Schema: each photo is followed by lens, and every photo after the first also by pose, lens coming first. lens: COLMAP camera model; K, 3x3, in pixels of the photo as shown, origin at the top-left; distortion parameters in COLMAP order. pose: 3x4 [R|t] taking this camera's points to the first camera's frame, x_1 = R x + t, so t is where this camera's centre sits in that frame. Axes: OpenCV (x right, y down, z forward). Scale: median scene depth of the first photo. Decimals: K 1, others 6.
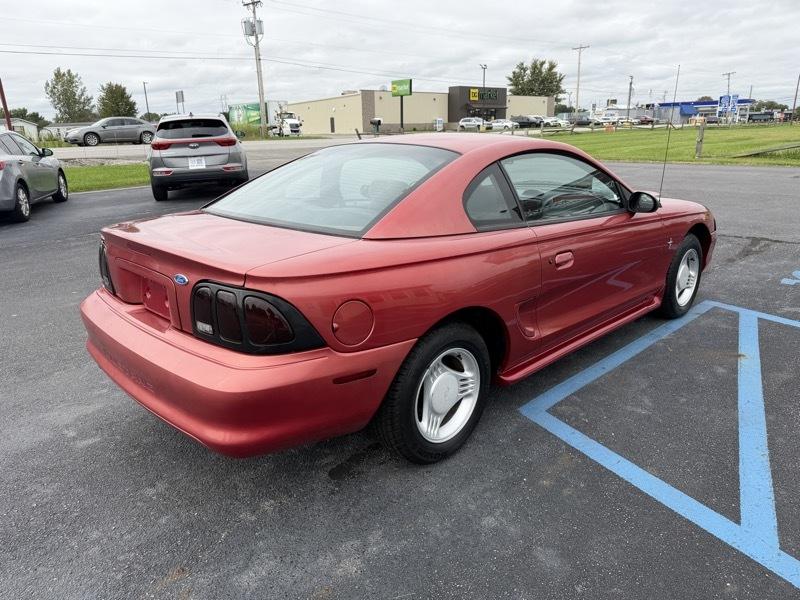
lens RADIAL K [[566.6, 0, 402.2], [0, 566.6, 297.7], [0, 0, 1]] dist [0.031013, -0.035172]
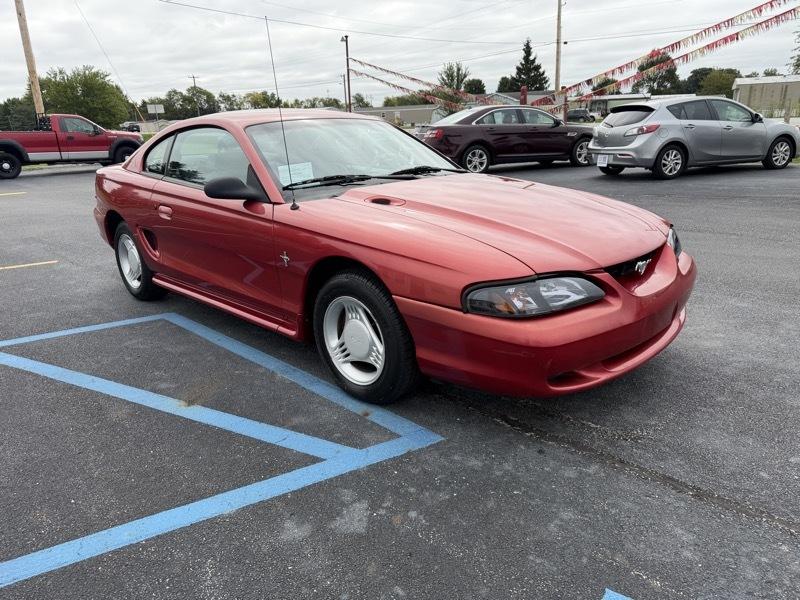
lens RADIAL K [[566.6, 0, 396.9], [0, 566.6, 295.8], [0, 0, 1]] dist [0.031013, -0.035172]
pose [[0.015878, 0.312831, -0.949676, 1.079176], [-0.253016, 0.920140, 0.298872, -0.280699], [0.967332, 0.235538, 0.093761, 0.978953]]
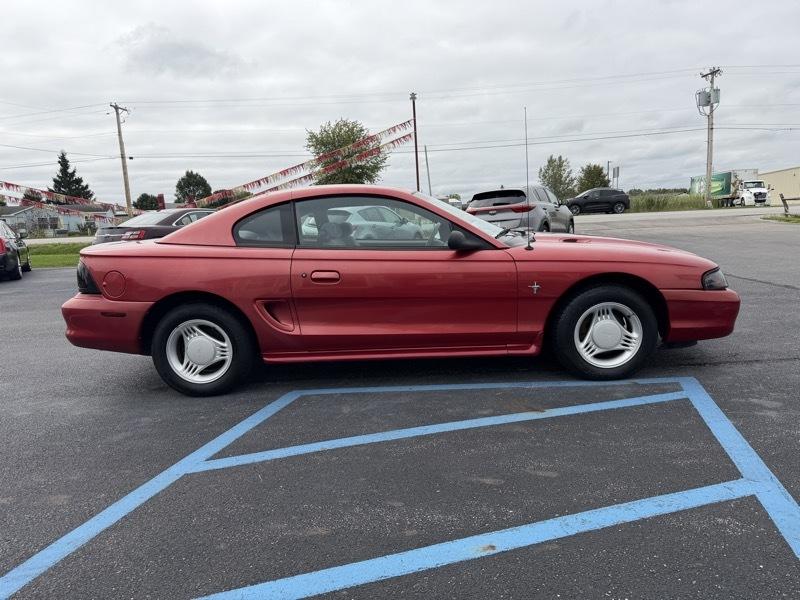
lens RADIAL K [[566.6, 0, 401.1], [0, 566.6, 295.5], [0, 0, 1]] dist [0.031013, -0.035172]
pose [[0.709094, 0.086769, -0.699755, 0.878450], [-0.175952, 0.982780, -0.056437, 0.010090], [0.682808, 0.163142, 0.712150, 0.154935]]
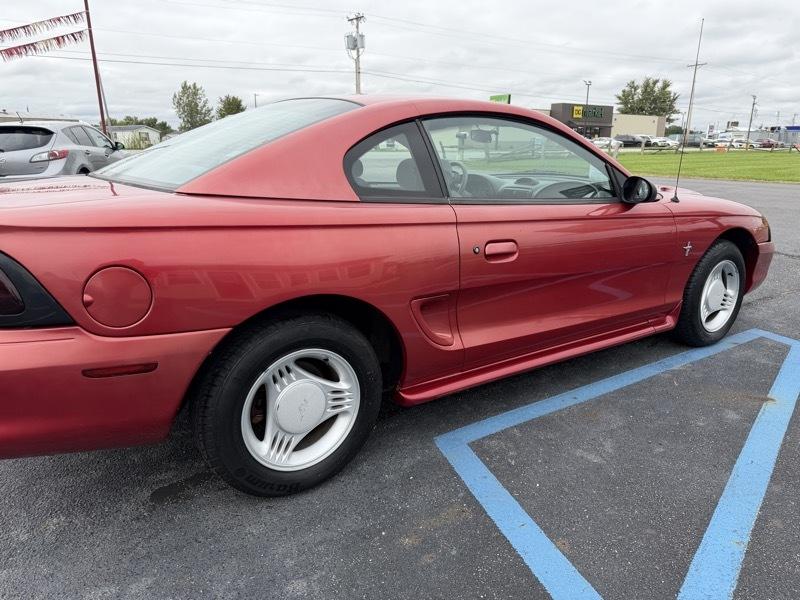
lens RADIAL K [[566.6, 0, 403.5], [0, 566.6, 297.9], [0, 0, 1]] dist [0.031013, -0.035172]
pose [[0.985467, 0.069716, -0.154899, 0.189032], [-0.073725, 0.997072, -0.020285, 0.015441], [0.153031, 0.031410, 0.987722, 0.148708]]
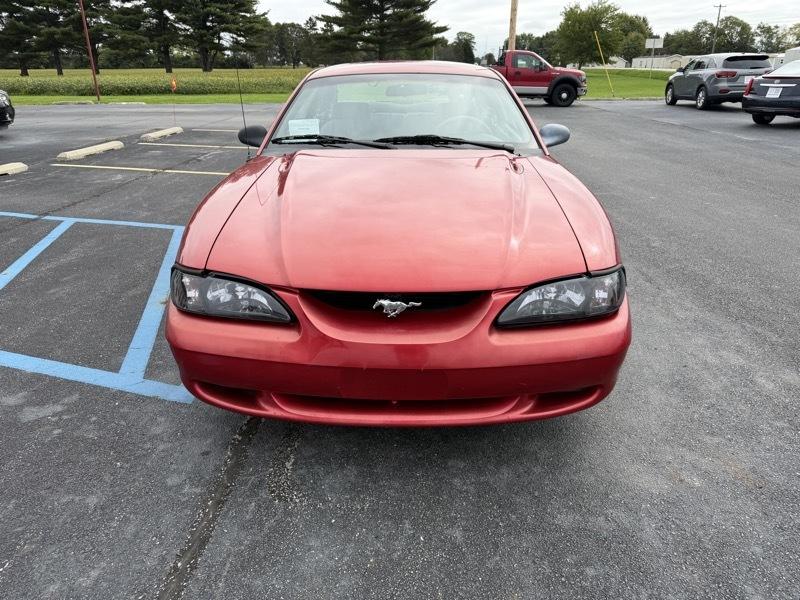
lens RADIAL K [[566.6, 0, 397.5], [0, 566.6, 300.9], [0, 0, 1]] dist [0.031013, -0.035172]
pose [[-0.717958, 0.286996, -0.634169, 0.779778], [-0.180143, 0.803405, 0.567528, -0.448099], [0.672373, 0.521703, -0.525111, 1.504803]]
